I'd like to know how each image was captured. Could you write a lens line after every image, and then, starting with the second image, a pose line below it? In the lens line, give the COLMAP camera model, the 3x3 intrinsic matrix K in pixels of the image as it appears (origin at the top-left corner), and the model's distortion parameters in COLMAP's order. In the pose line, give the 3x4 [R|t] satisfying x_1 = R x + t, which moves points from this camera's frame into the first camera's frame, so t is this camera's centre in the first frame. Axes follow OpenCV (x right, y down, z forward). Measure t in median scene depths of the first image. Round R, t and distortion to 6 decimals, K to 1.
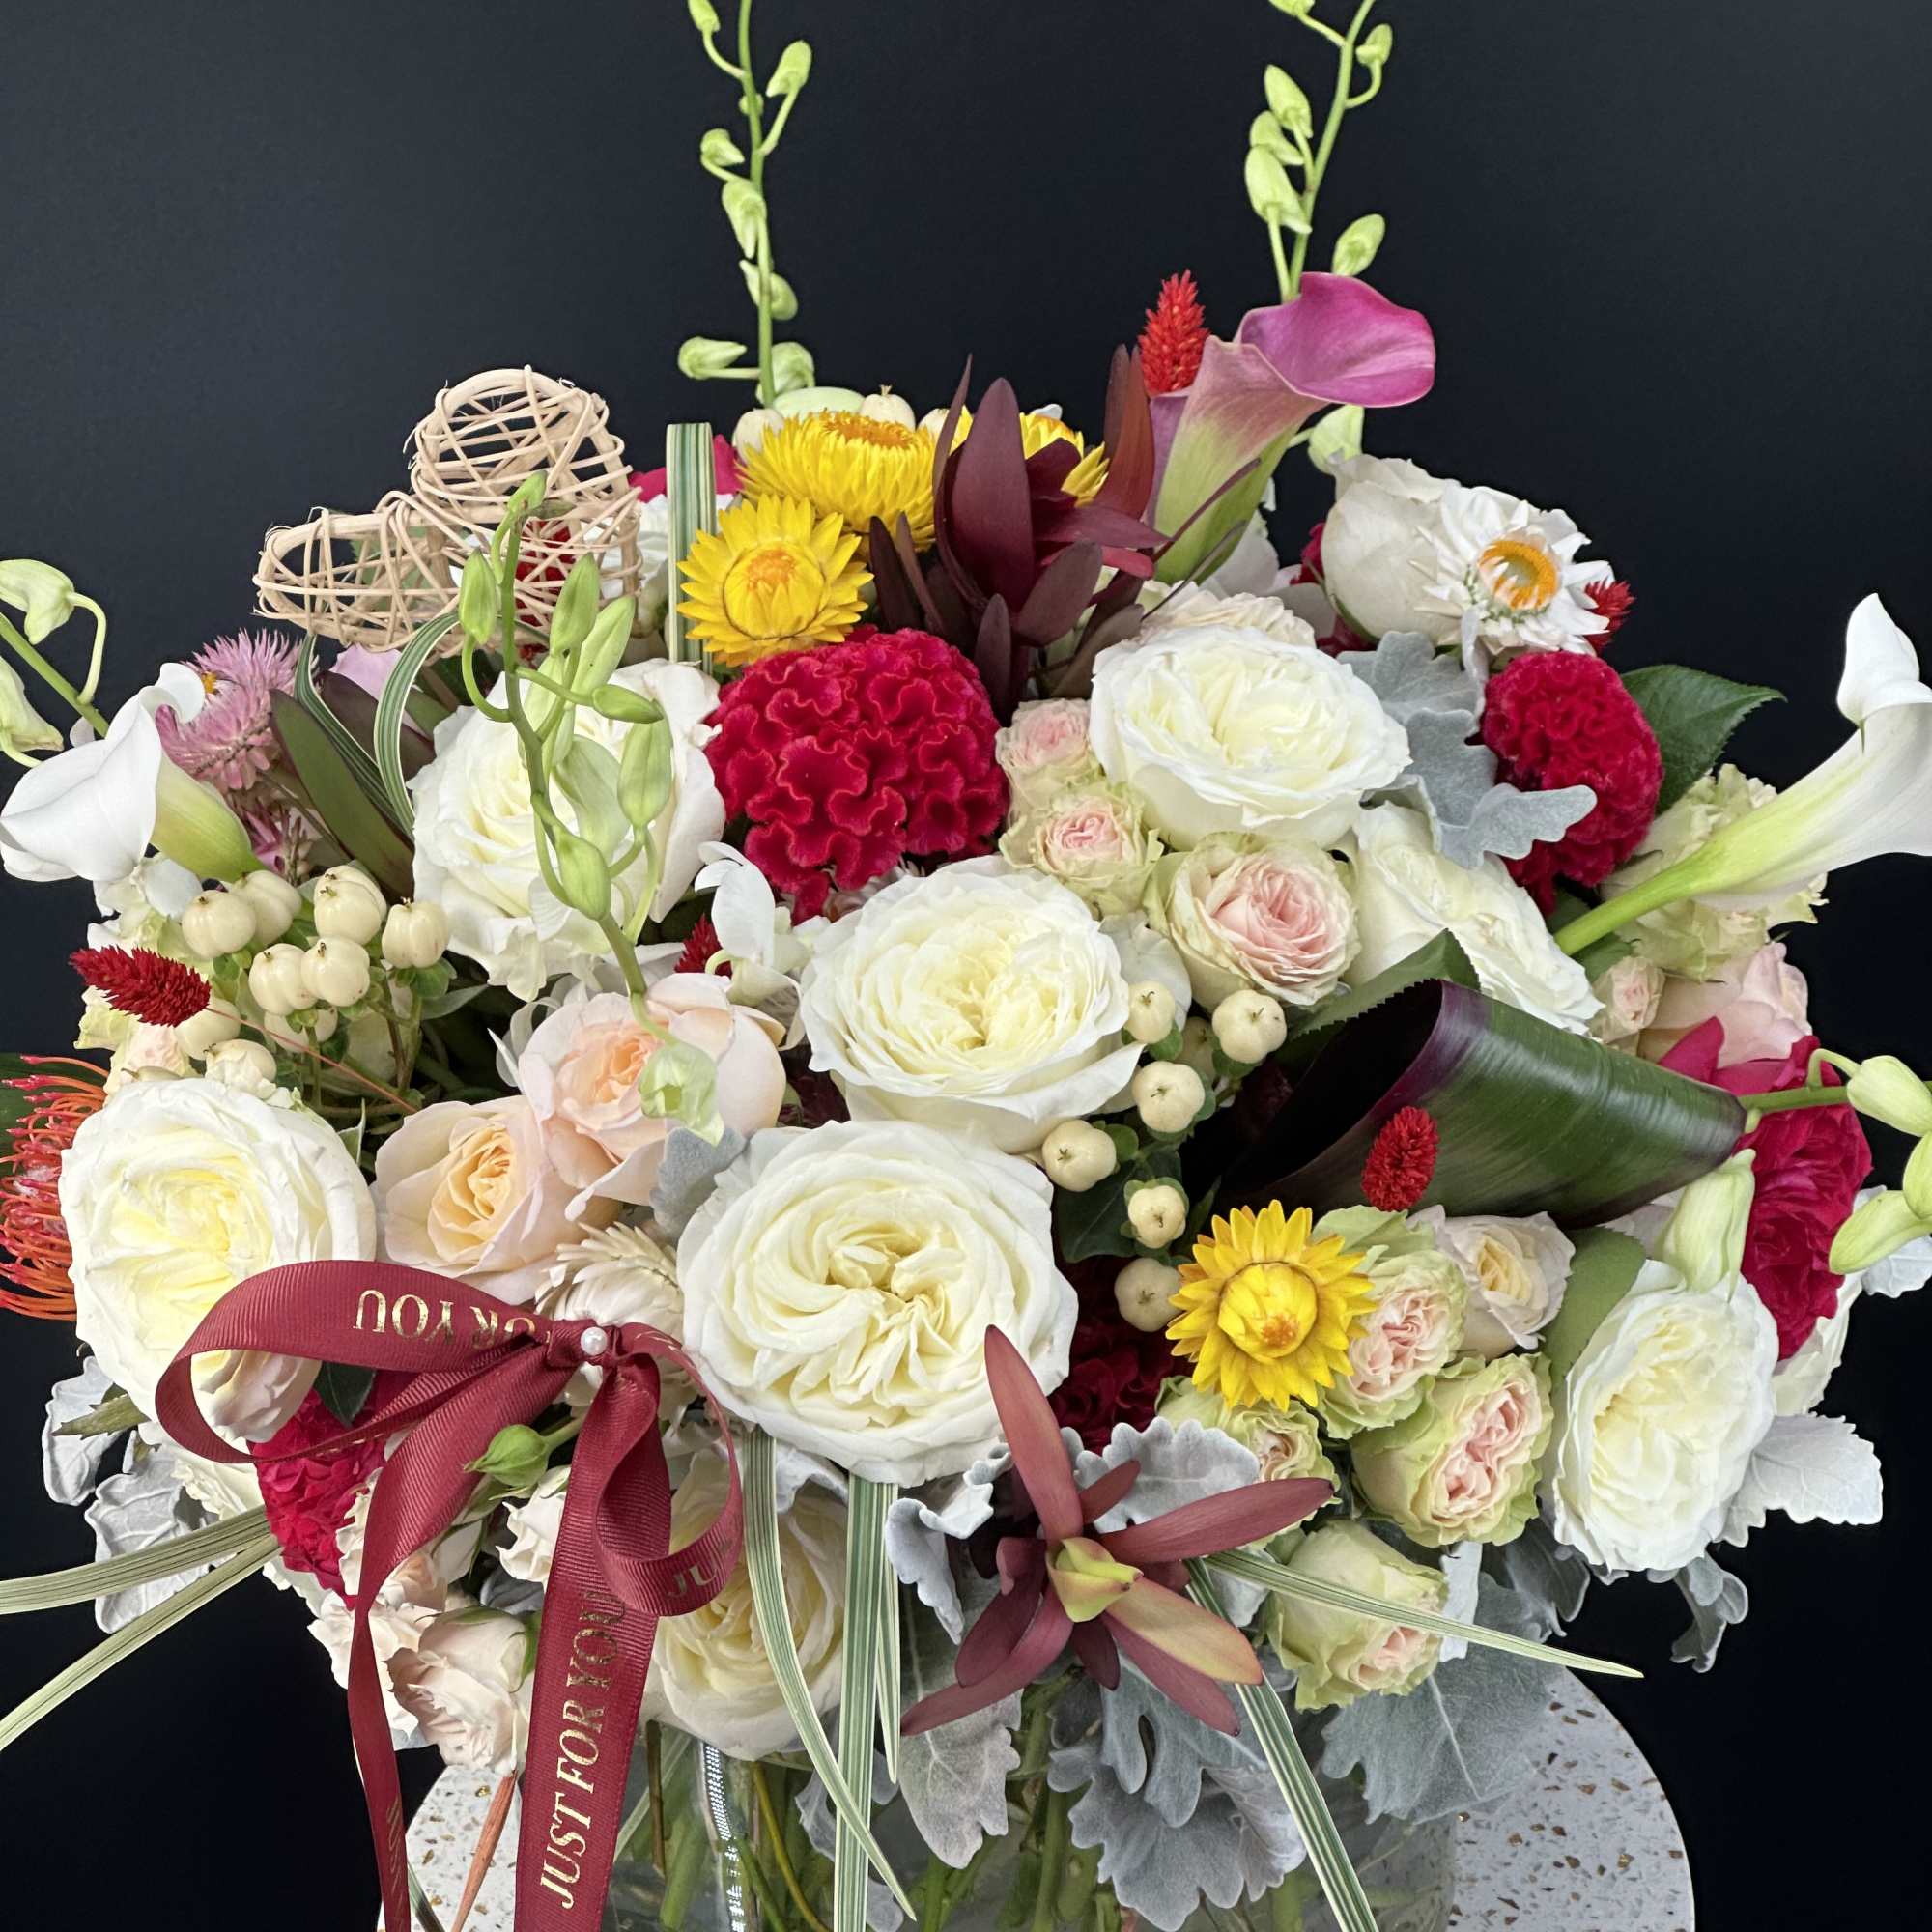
lens RADIAL K [[5416.2, 0, 966.0], [0, 5416.2, 966.0], [0, 0, 1]] dist [-0.389474, 9.512960]
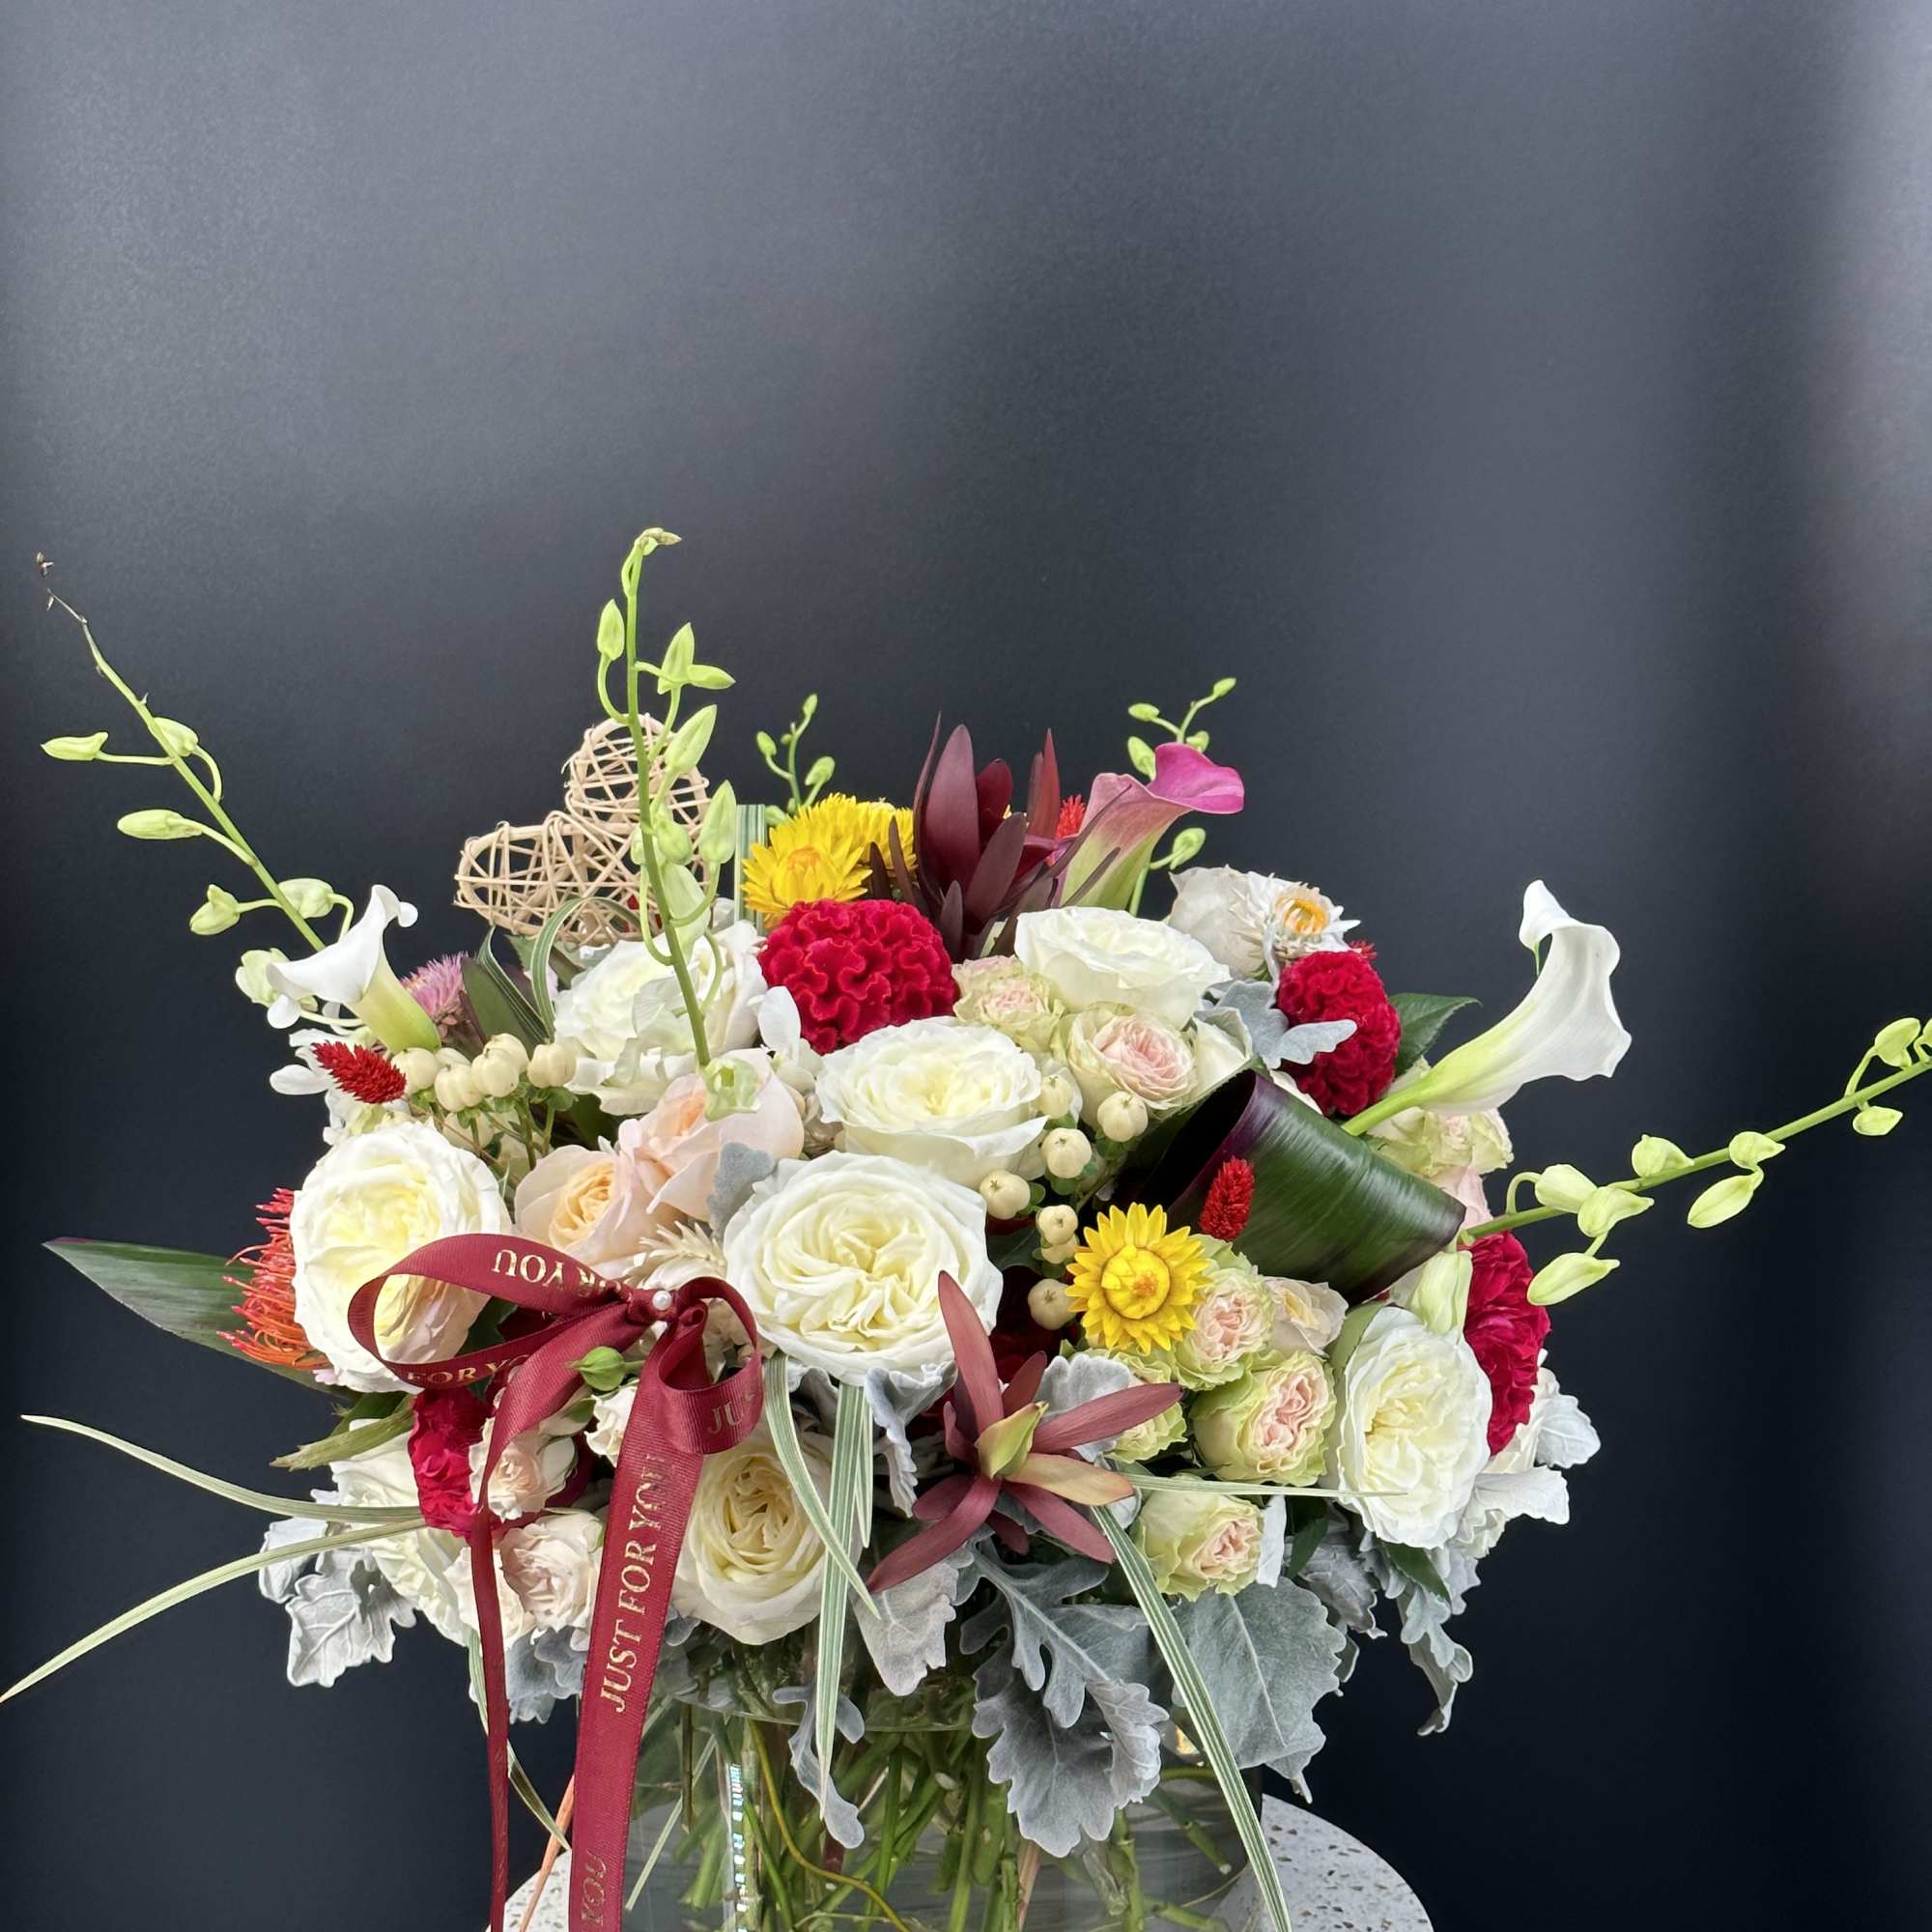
lens RADIAL K [[3401.0, 0, 966.0], [0, 3401.0, 966.0], [0, 0, 1]] dist [0.151712, 0.088697]
pose [[0.999619, 0.024563, 0.012589, -0.002377], [-0.019409, 0.949855, -0.312089, 0.258495], [-0.019623, 0.311726, 0.949969, 0.115904]]
